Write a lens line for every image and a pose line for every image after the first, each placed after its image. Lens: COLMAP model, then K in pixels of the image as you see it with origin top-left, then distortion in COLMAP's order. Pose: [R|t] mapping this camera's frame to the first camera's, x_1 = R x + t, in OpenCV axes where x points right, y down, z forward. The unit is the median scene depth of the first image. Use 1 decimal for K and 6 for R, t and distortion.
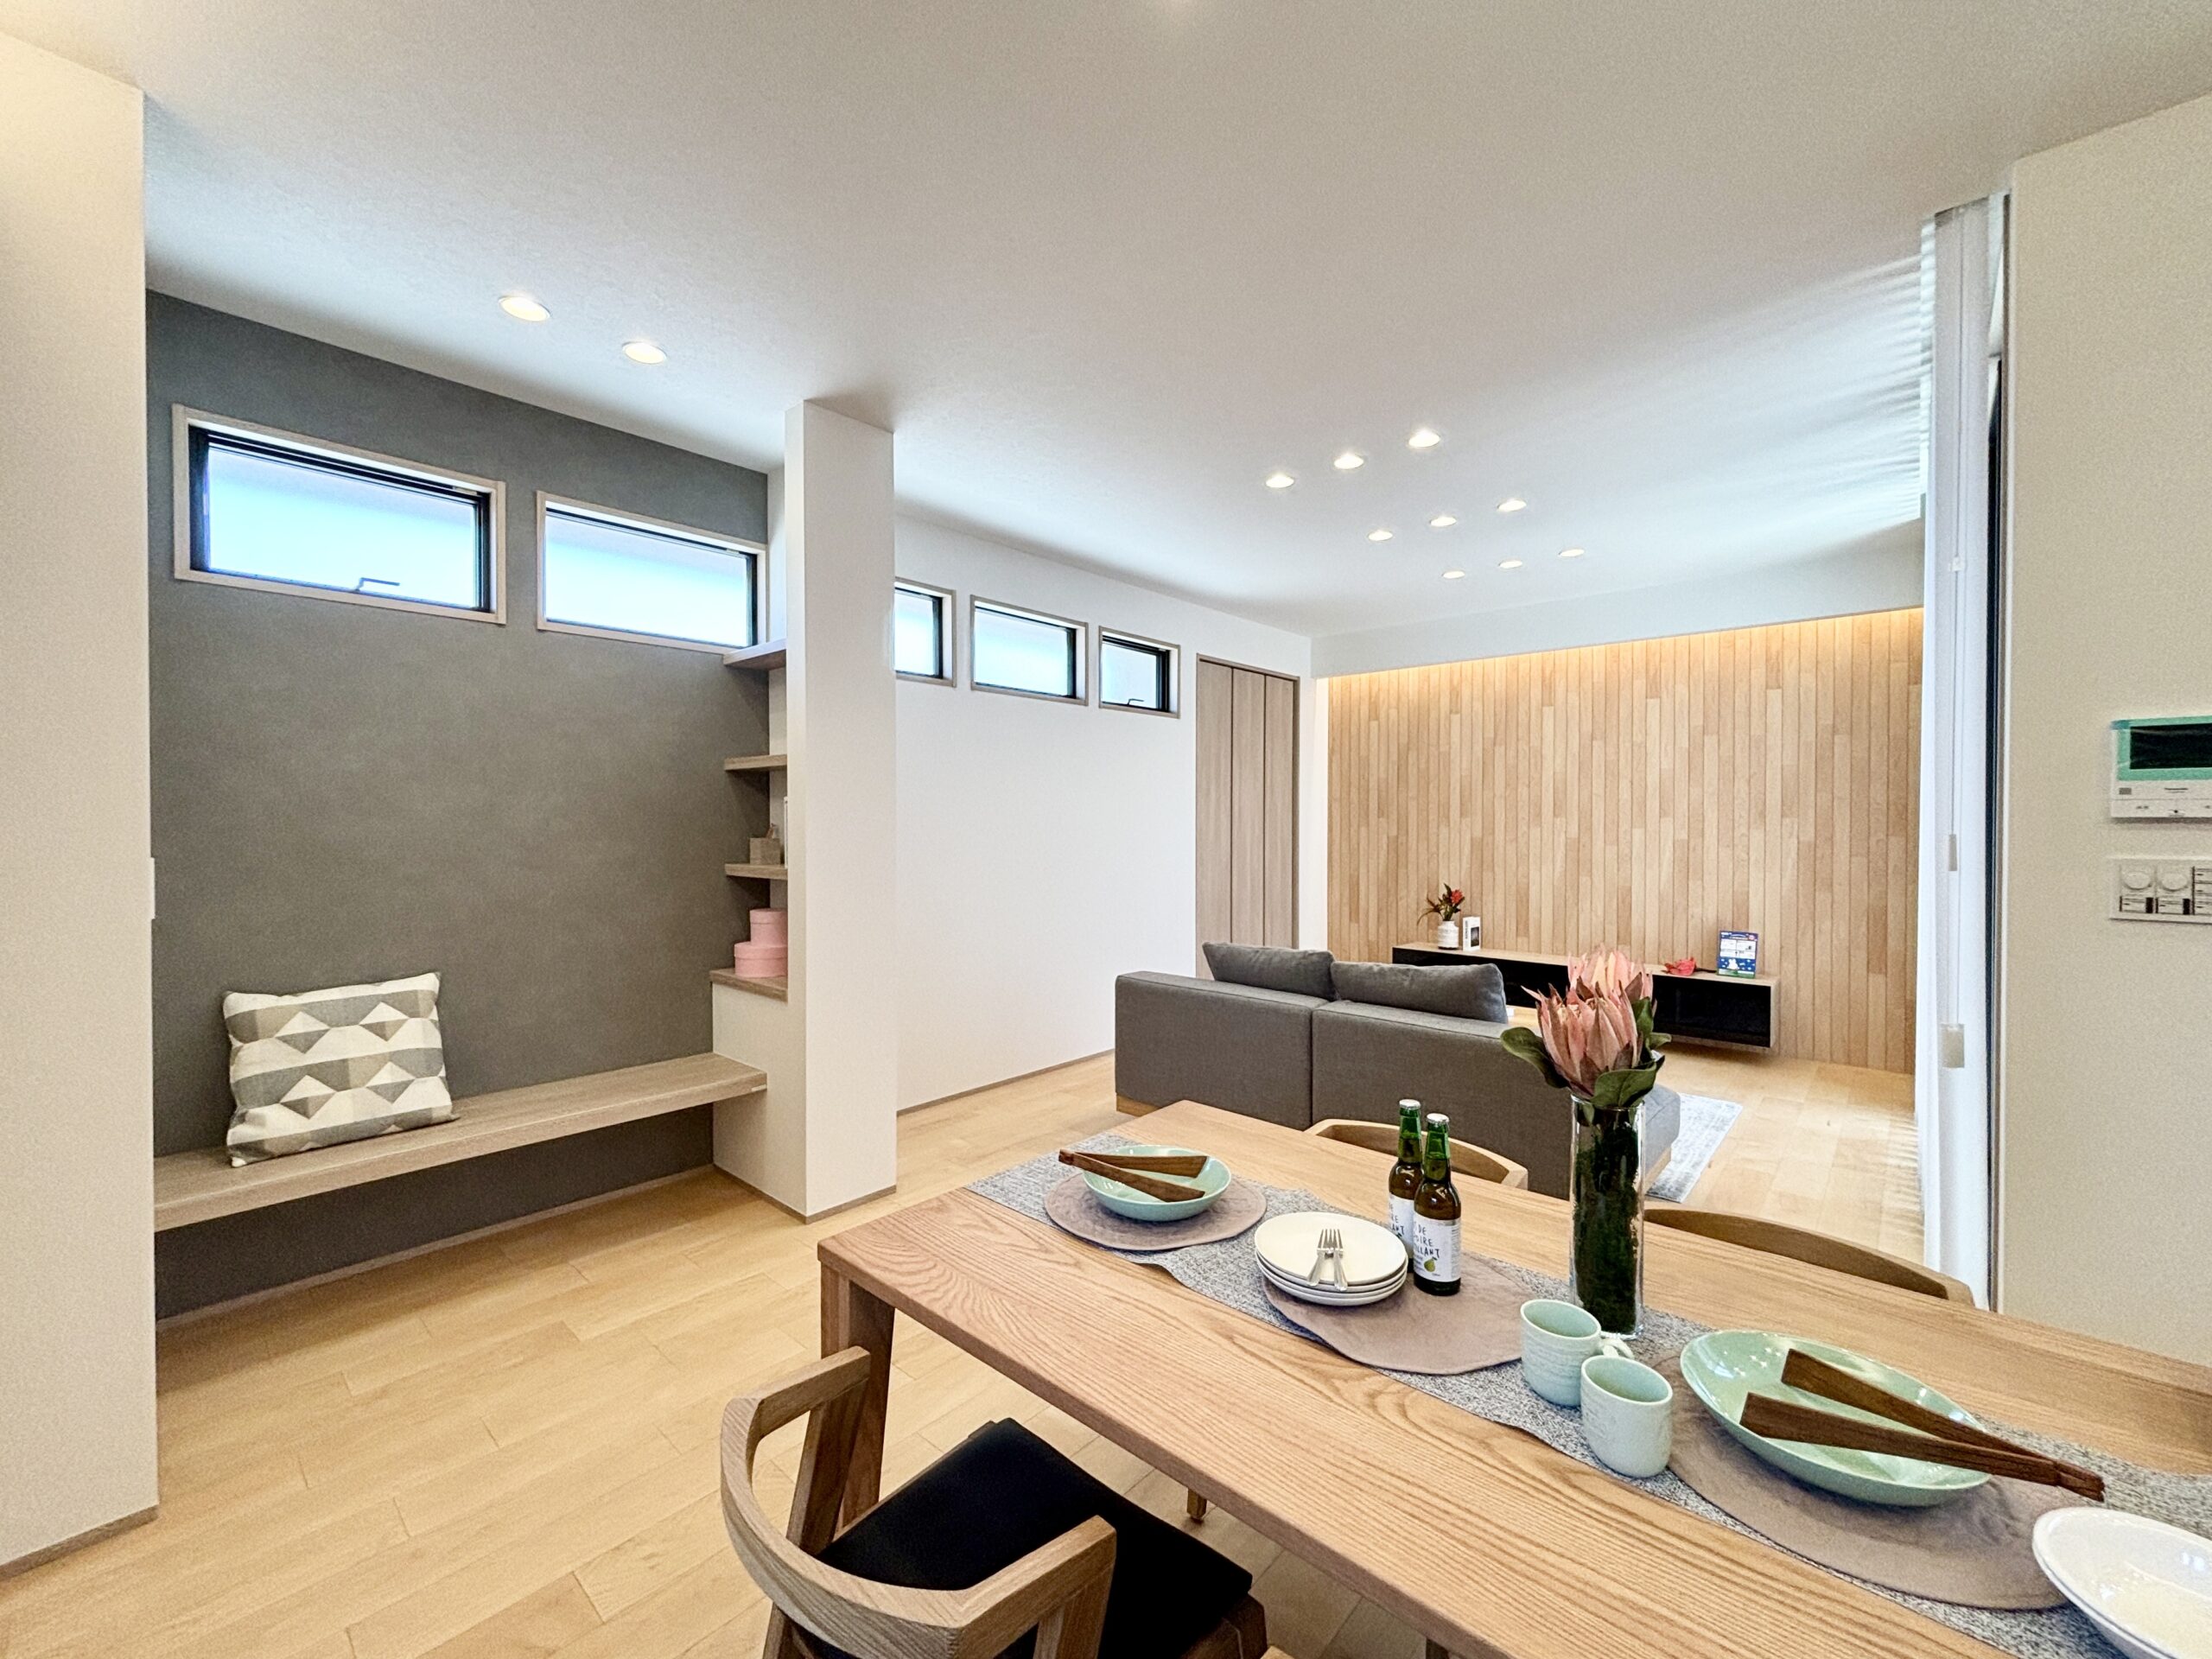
lens RADIAL K [[897.8, 0, 1098.1], [0, 897.8, 825.2], [0, 0, 1]] dist [0.002813, -0.000098]
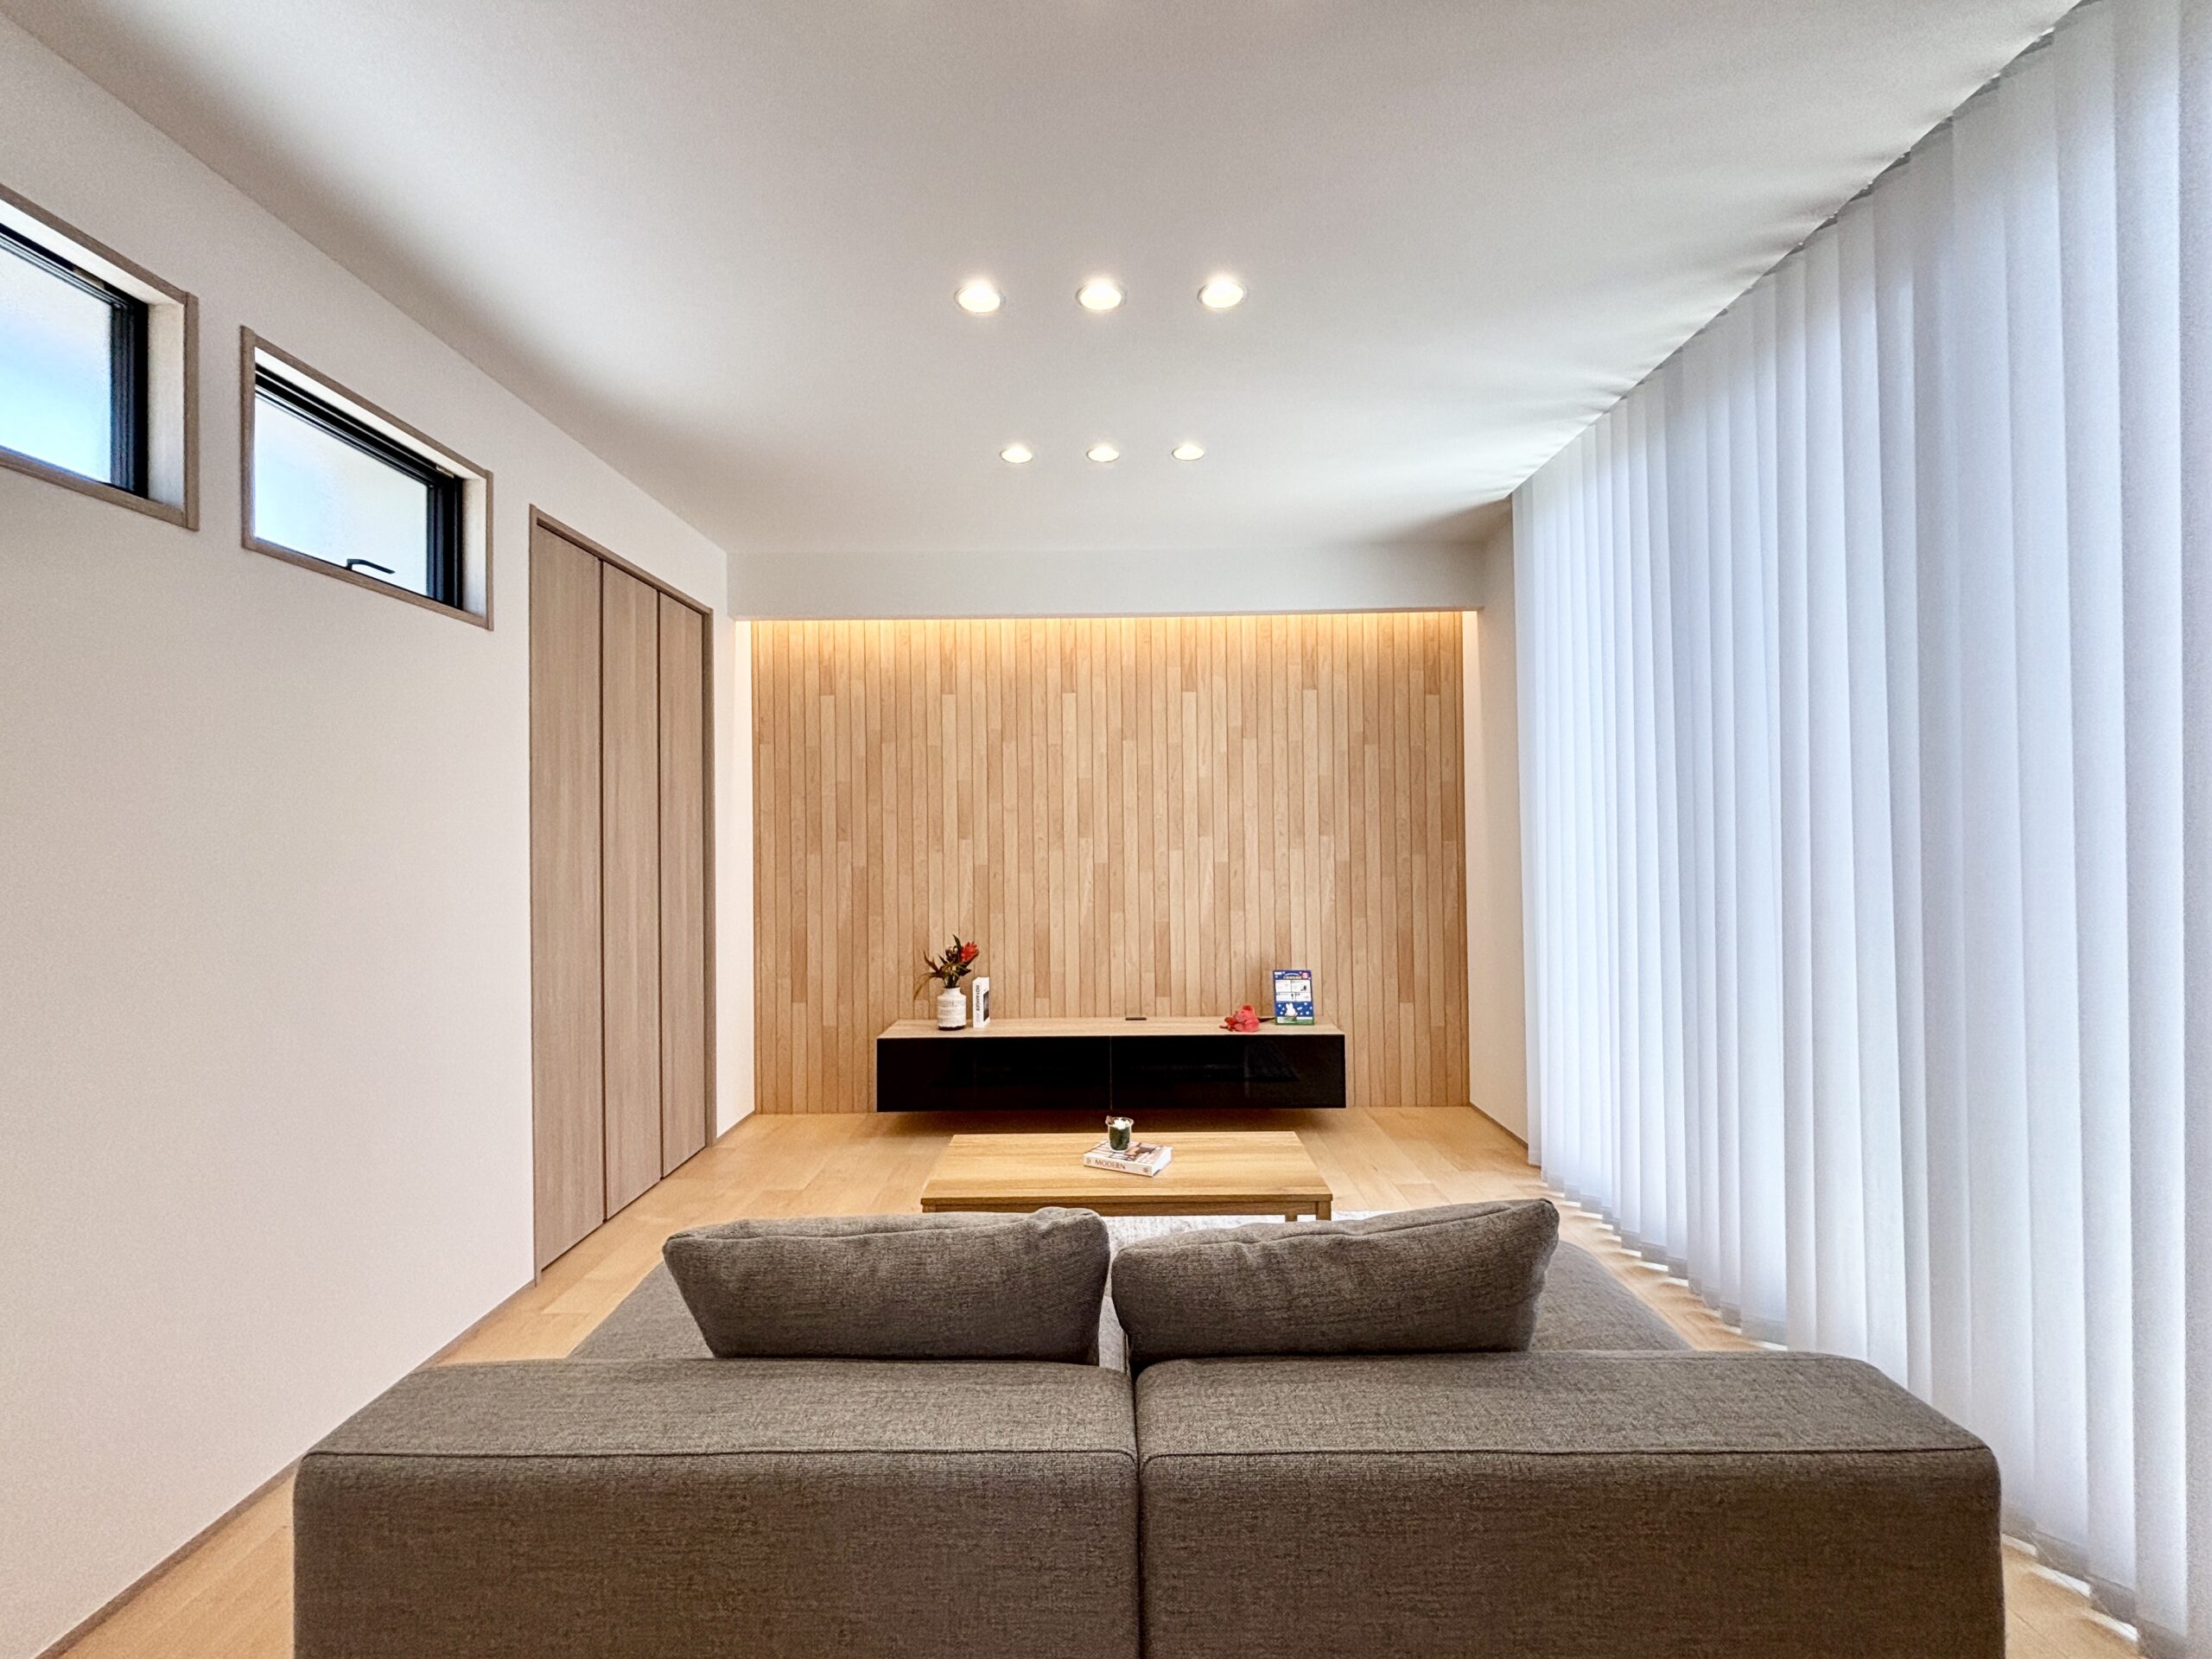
lens RADIAL K [[897.8, 0, 1116.1], [0, 897.8, 823.0], [0, 0, 1]] dist [0.002813, -0.000098]
pose [[0.733706, 0.004240, 0.679454, 0.013531], [0.015660, 0.999609, -0.023149, -0.002946], [-0.679286, 0.027624, 0.733353, 0.470986]]
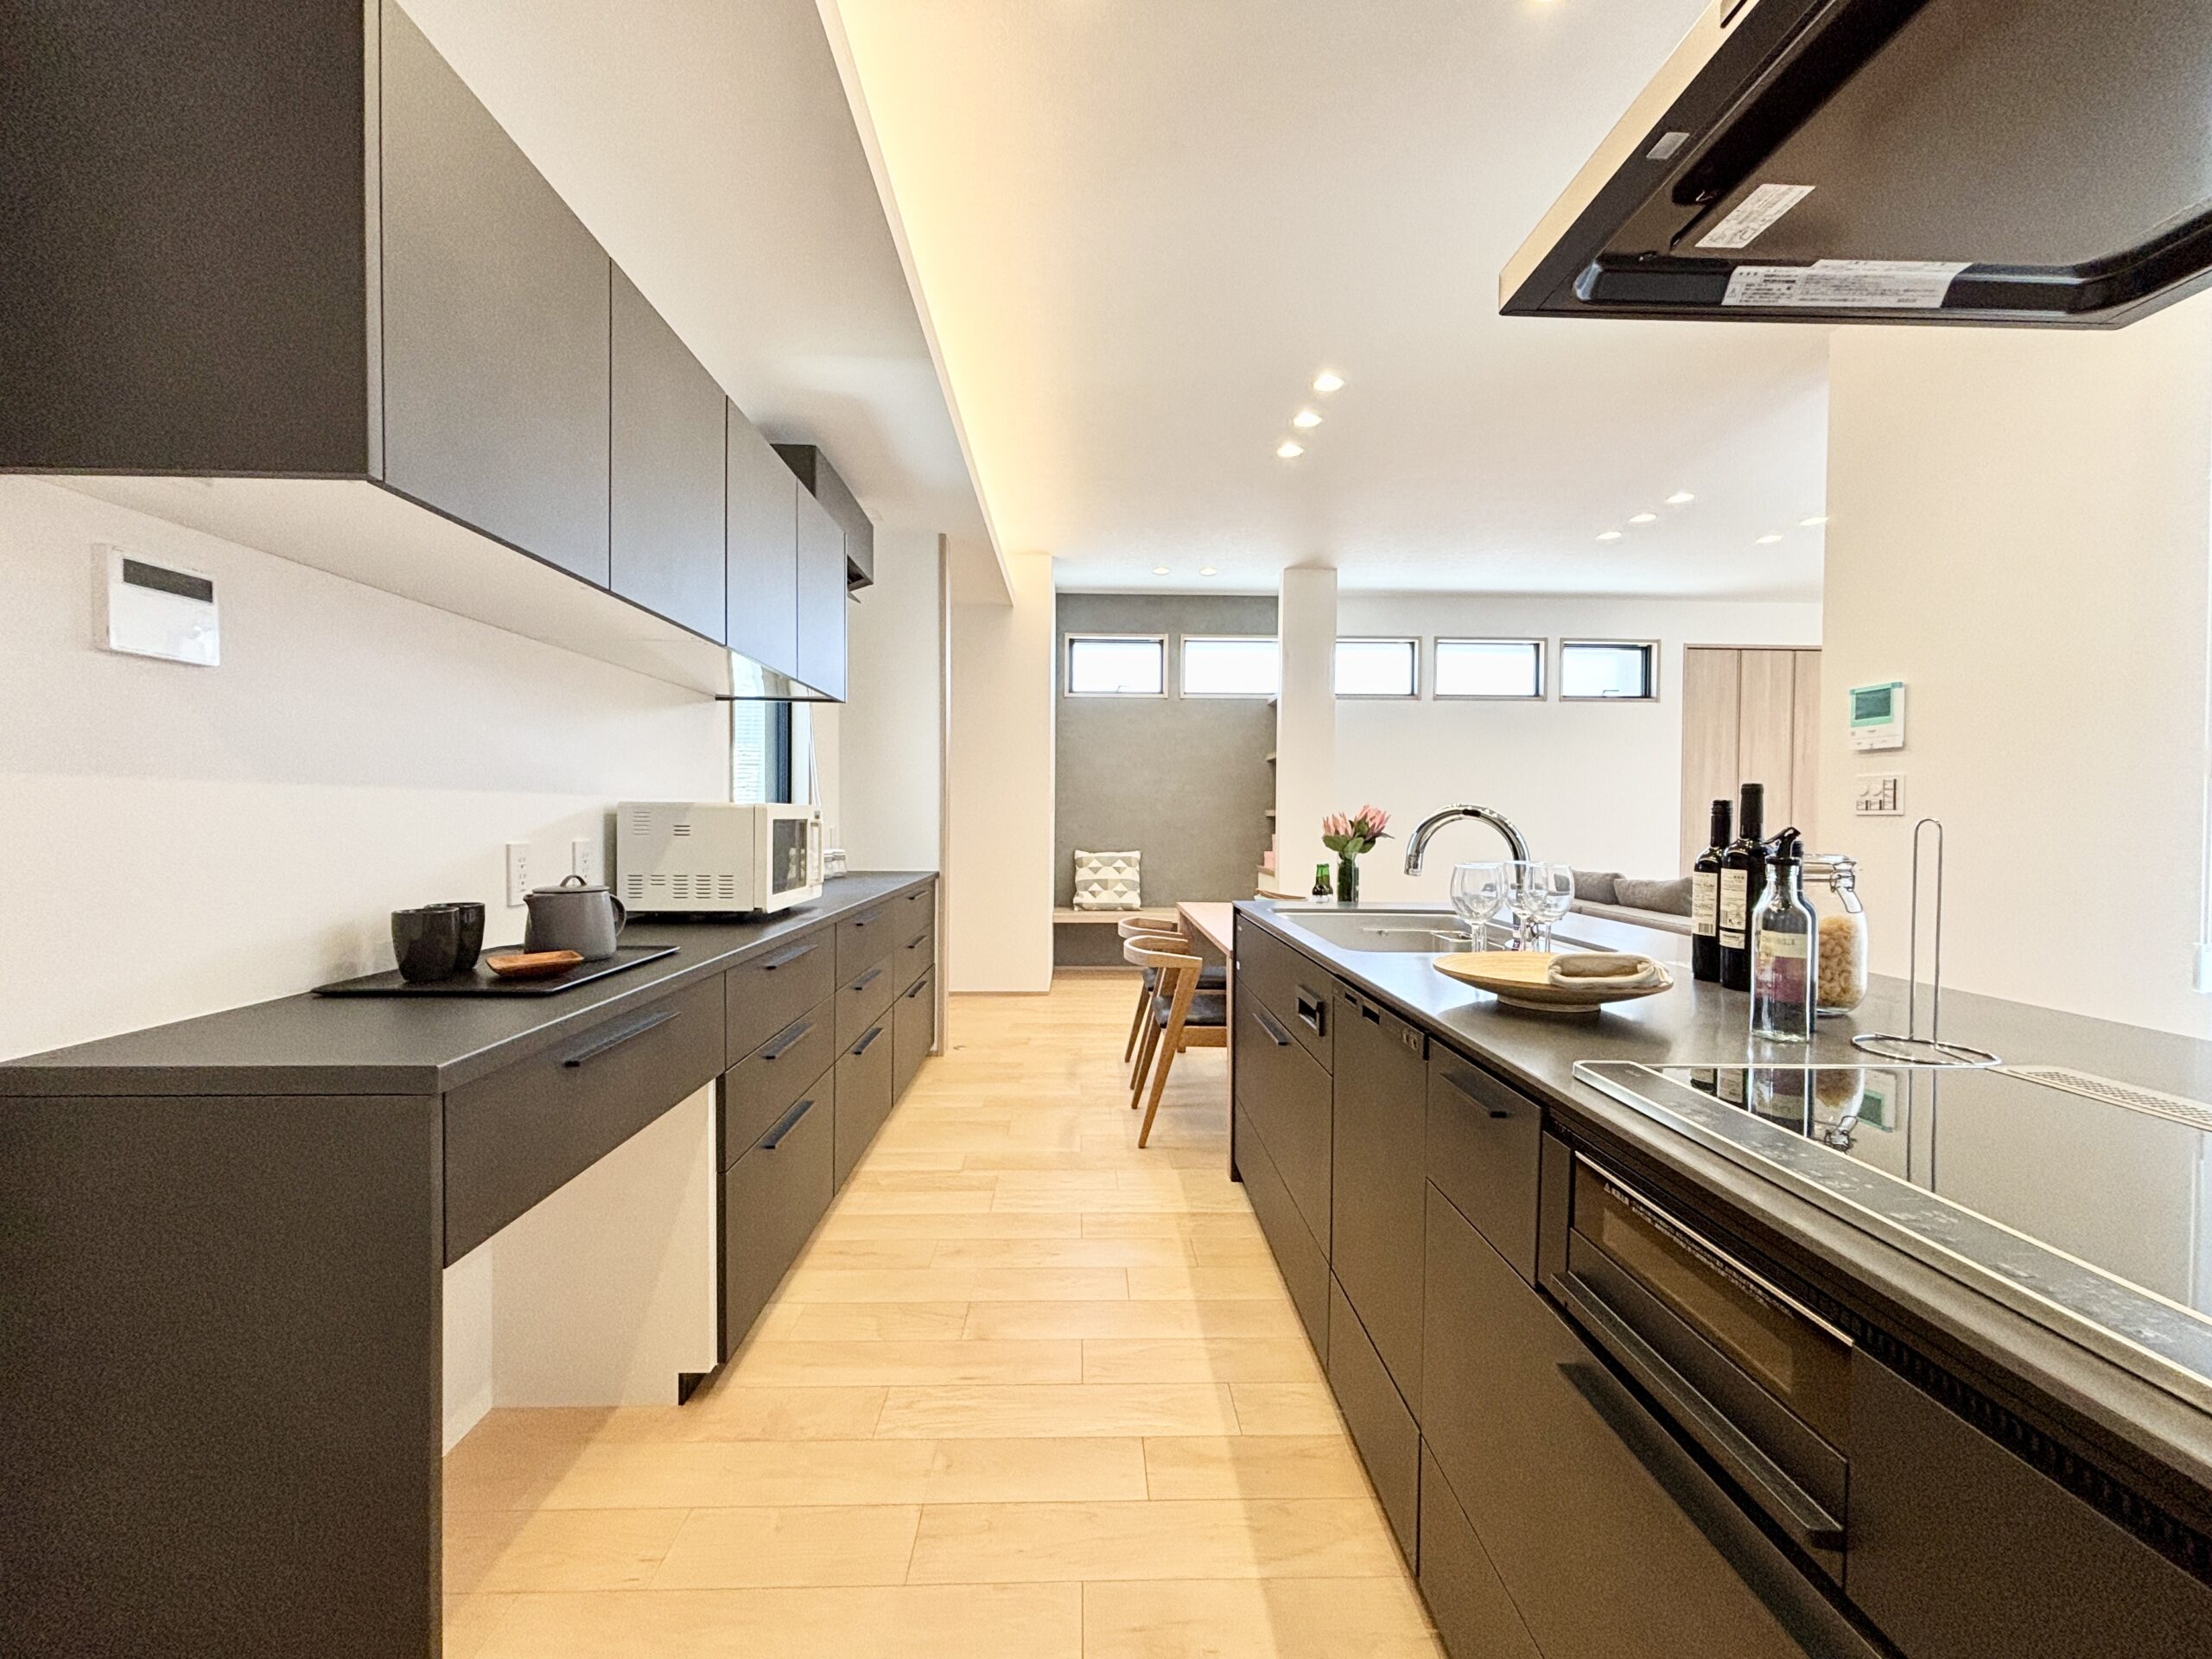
lens RADIAL K [[897.8, 0, 1102.7], [0, 897.8, 833.6], [0, 0, 1]] dist [0.002813, -0.000098]
pose [[0.689065, 0.018628, -0.724460, 0.474130], [-0.009937, 0.999818, 0.016258, 0.043628], [0.724632, -0.004004, 0.689125, -0.362164]]
